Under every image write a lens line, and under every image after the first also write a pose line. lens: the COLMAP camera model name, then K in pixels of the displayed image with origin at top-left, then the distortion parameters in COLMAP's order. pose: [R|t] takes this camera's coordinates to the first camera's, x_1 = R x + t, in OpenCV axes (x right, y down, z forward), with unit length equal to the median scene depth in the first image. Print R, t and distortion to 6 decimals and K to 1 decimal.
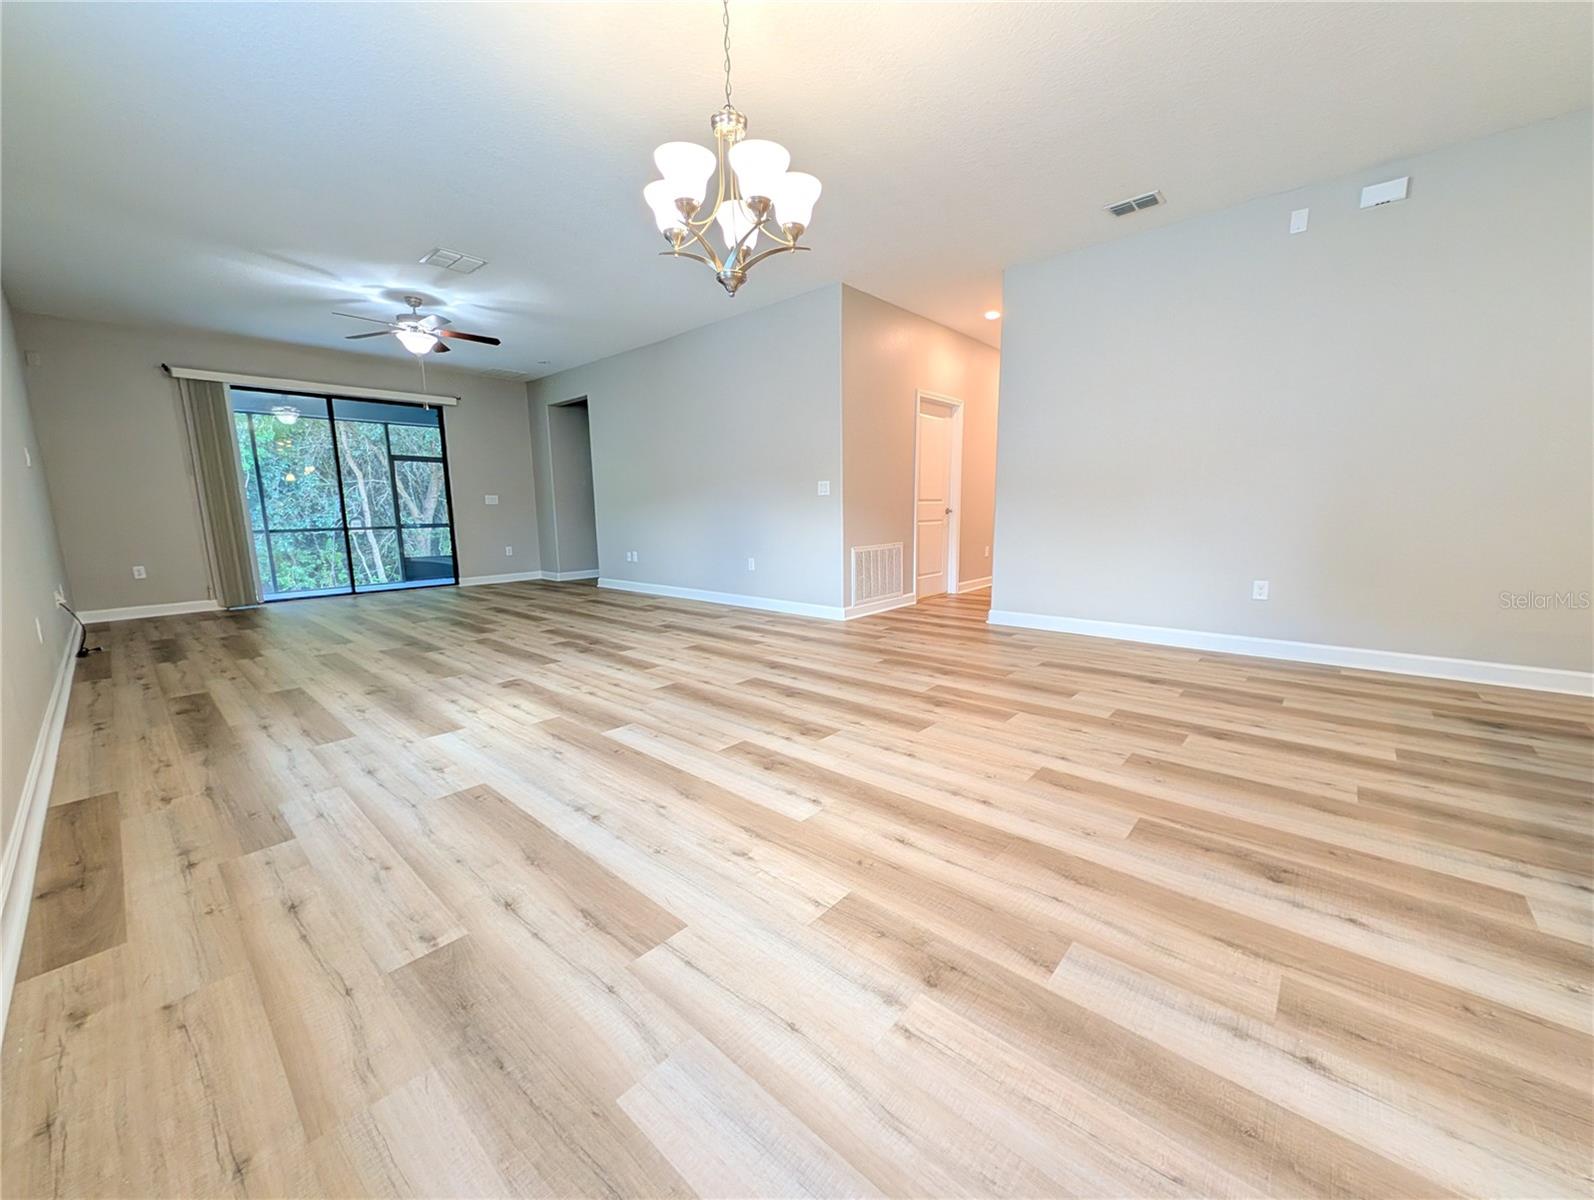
lens RADIAL K [[611.6, 0, 796.6], [0, 611.6, 613.9], [0, 0, 1]] dist [0.002447, -0.000555]
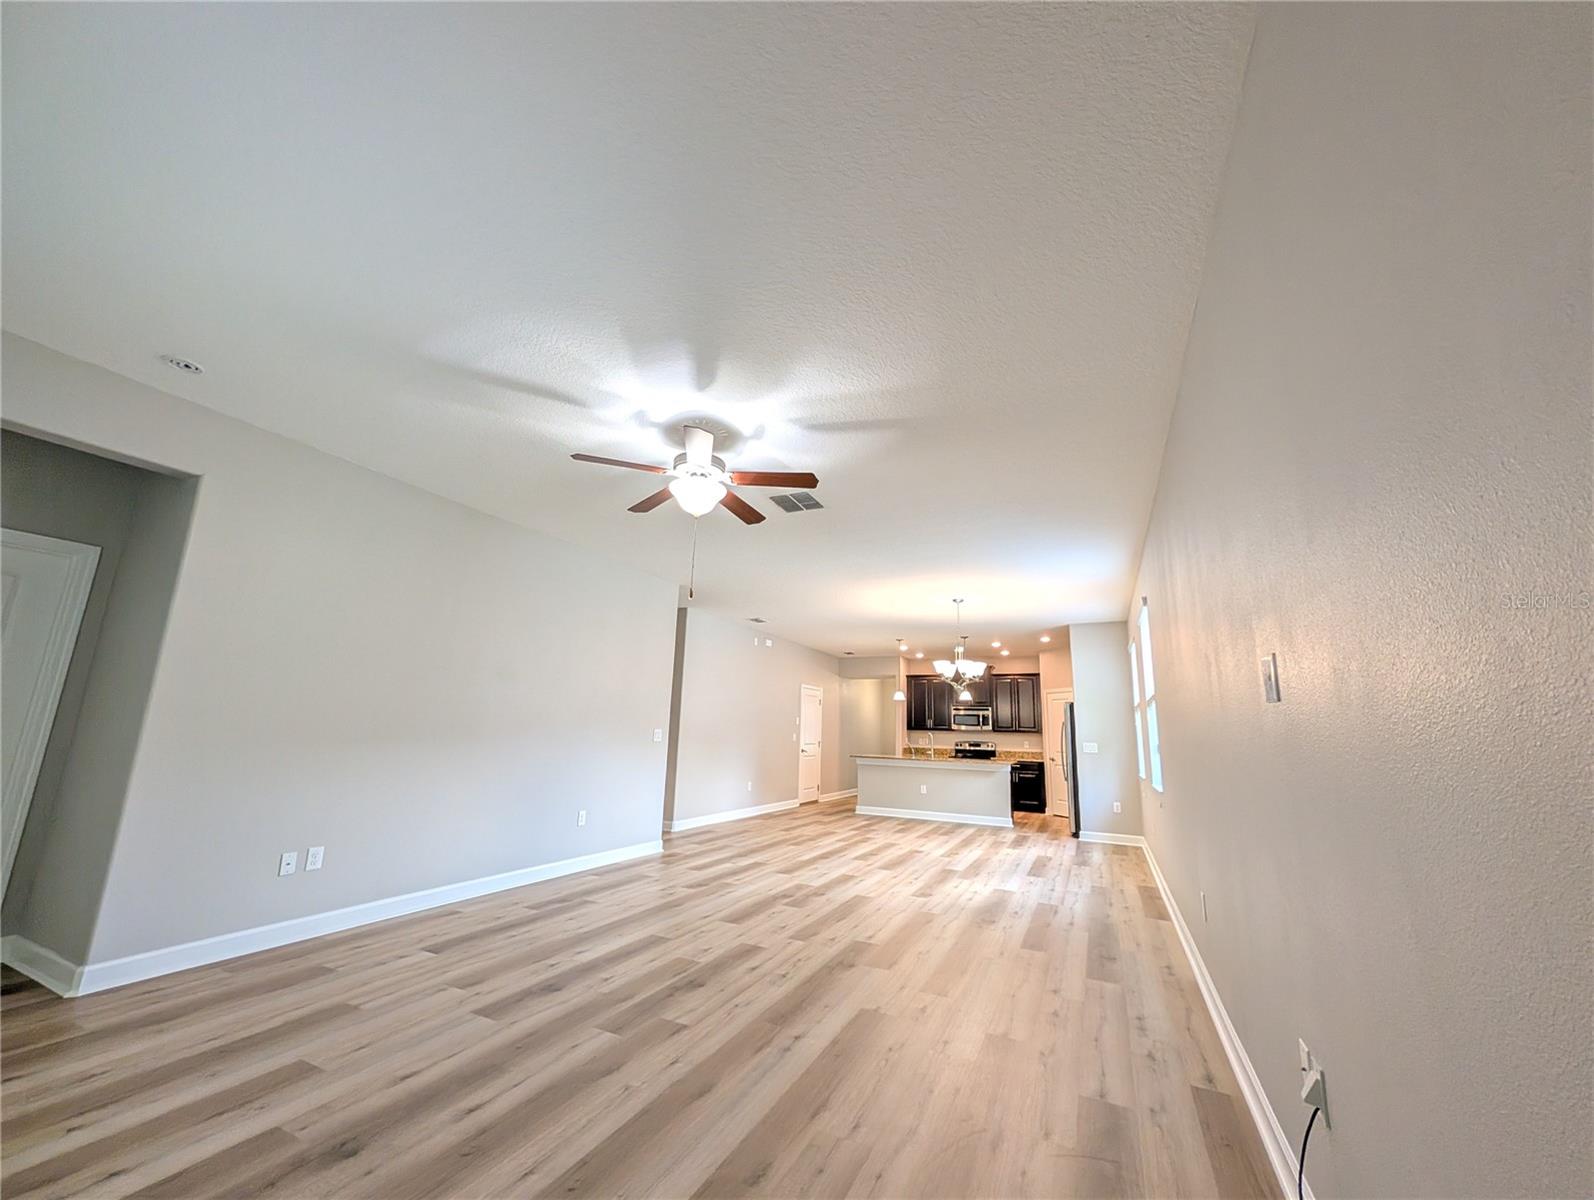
lens RADIAL K [[611.6, 0, 802.9], [0, 611.6, 591.8], [0, 0, 1]] dist [0.002447, -0.000555]
pose [[-0.283903, 0.222421, 0.932699, -0.758149], [0.139399, 0.971964, -0.189353, -0.133591], [-0.948666, 0.076260, -0.306949, 0.681096]]
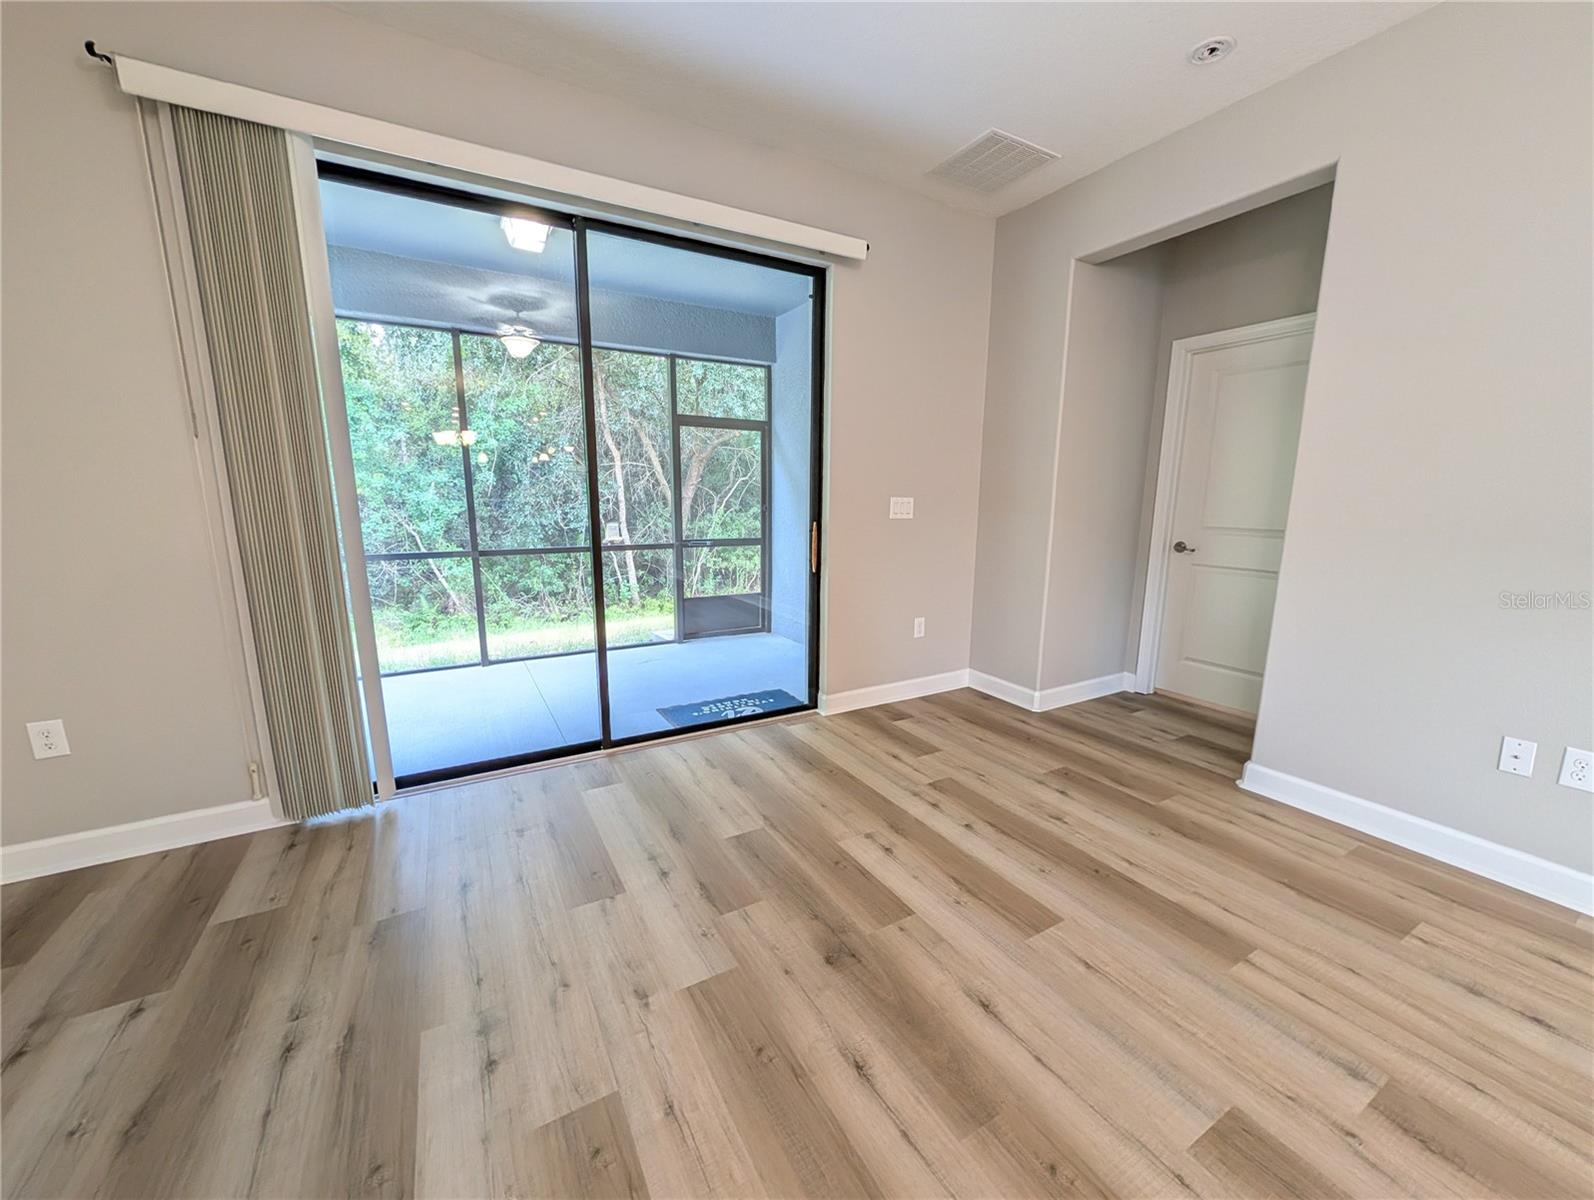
lens RADIAL K [[611.6, 0, 795.8], [0, 611.6, 609.1], [0, 0, 1]] dist [0.002447, -0.000555]
pose [[0.948239, 0.077751, -0.307891, -0.436572], [-0.072768, 0.996966, 0.027650, -0.125434], [0.309107, -0.003814, 0.951020, 0.588247]]
